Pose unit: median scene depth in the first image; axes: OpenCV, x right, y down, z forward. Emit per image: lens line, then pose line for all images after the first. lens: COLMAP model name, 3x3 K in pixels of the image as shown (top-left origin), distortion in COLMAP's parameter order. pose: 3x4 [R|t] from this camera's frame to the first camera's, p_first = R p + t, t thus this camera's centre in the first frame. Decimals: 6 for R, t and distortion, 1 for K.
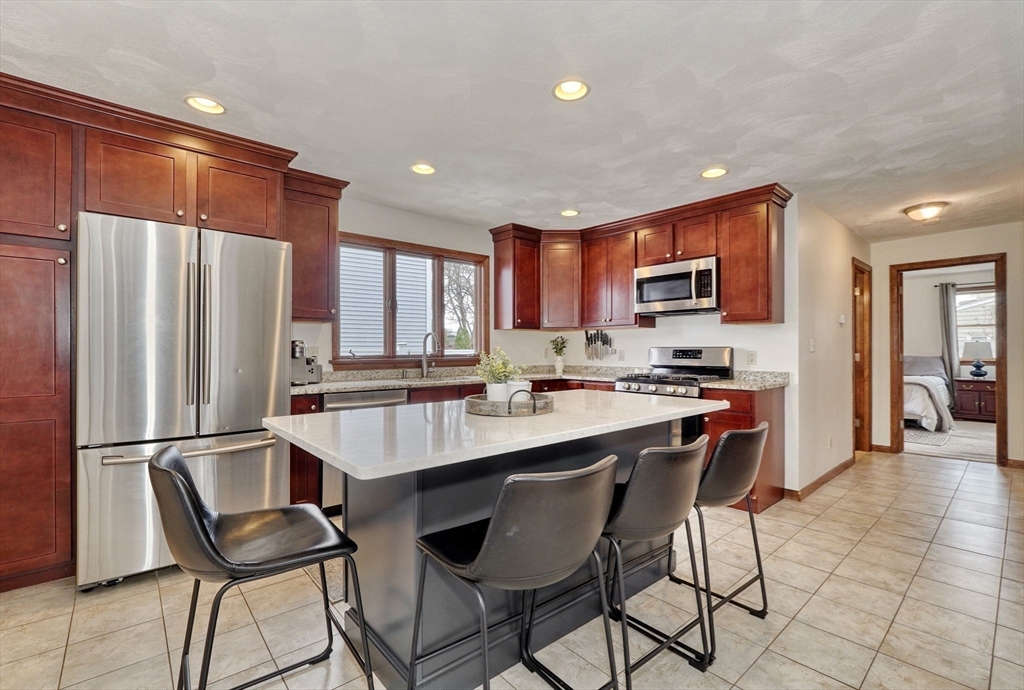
lens RADIAL K [[449.2, 0, 528.5], [0, 449.2, 346.8], [0, 0, 1]] dist [-0.005991, -0.000114]
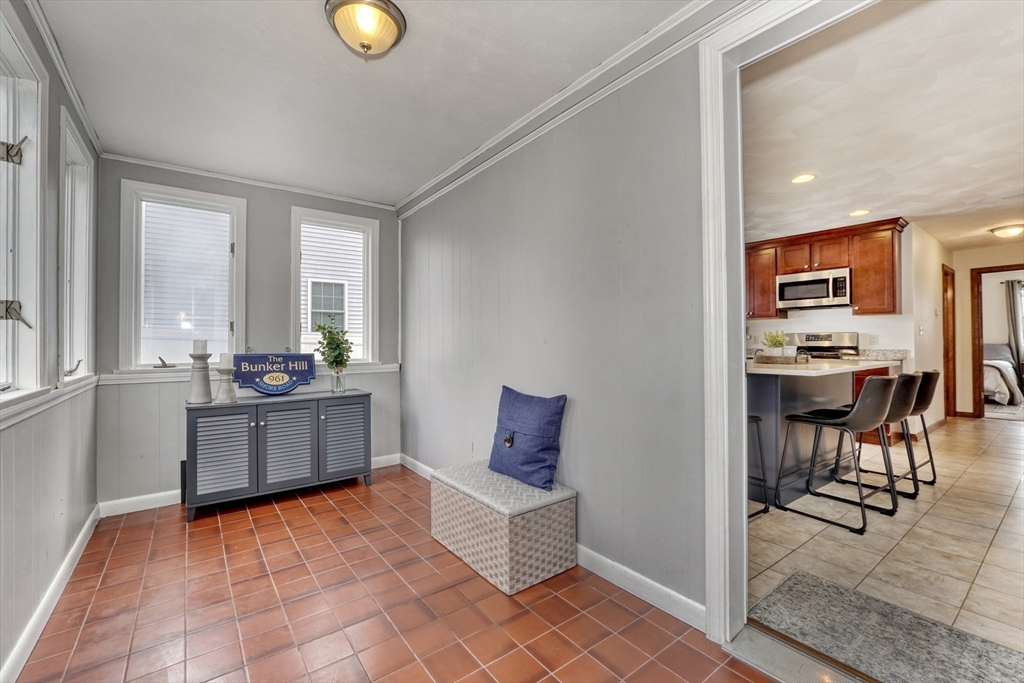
lens RADIAL K [[431.8, 0, 516.1], [0, 431.8, 336.9], [0, 0, 1]] dist [-0.012000, 0.004592]
pose [[0.996542, -0.002674, -0.083053, -0.465175], [0.001722, 0.999932, -0.011535, 0.027208], [0.083078, 0.011352, 0.996478, -0.387603]]
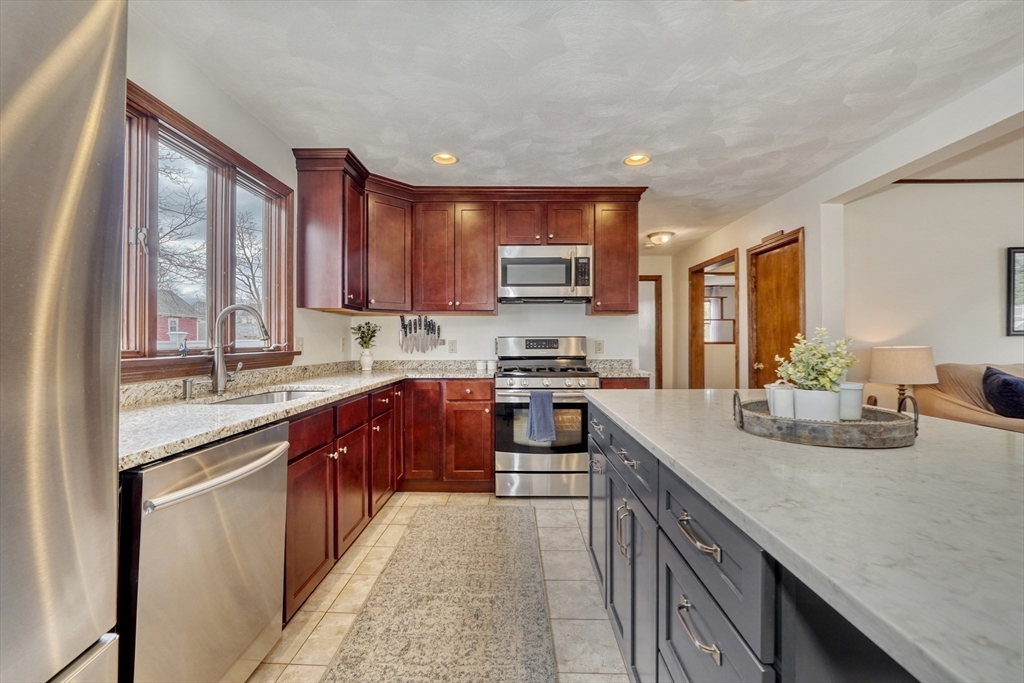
lens RADIAL K [[431.8, 0, 518.9], [0, 431.8, 339.0], [0, 0, 1]] dist [-0.012000, 0.004592]
pose [[0.687771, 0.002485, 0.725924, -0.351886], [-0.001390, 0.999997, -0.002107, 0.007633], [-0.725927, 0.000440, 0.687772, 0.414882]]
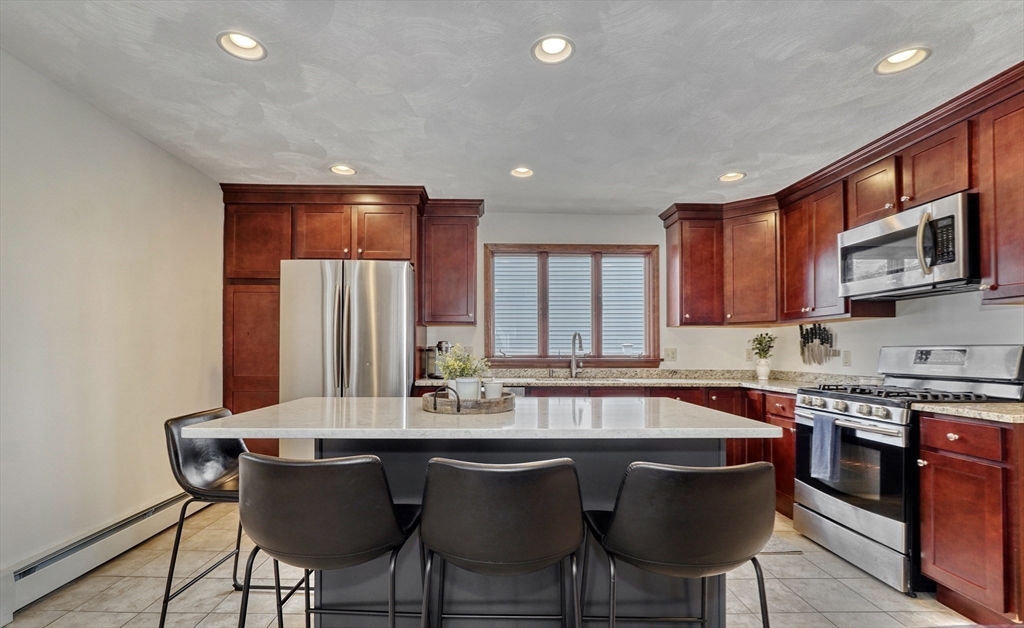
lens RADIAL K [[458.9, 0, 514.8], [0, 458.9, 346.2], [0, 0, 1]] dist [0.000746, 0.000983]
pose [[0.769784, -0.005416, -0.638282, 0.313611], [0.000194, 0.999966, -0.008251, 0.006810], [0.638305, 0.006228, 0.769759, 0.137131]]
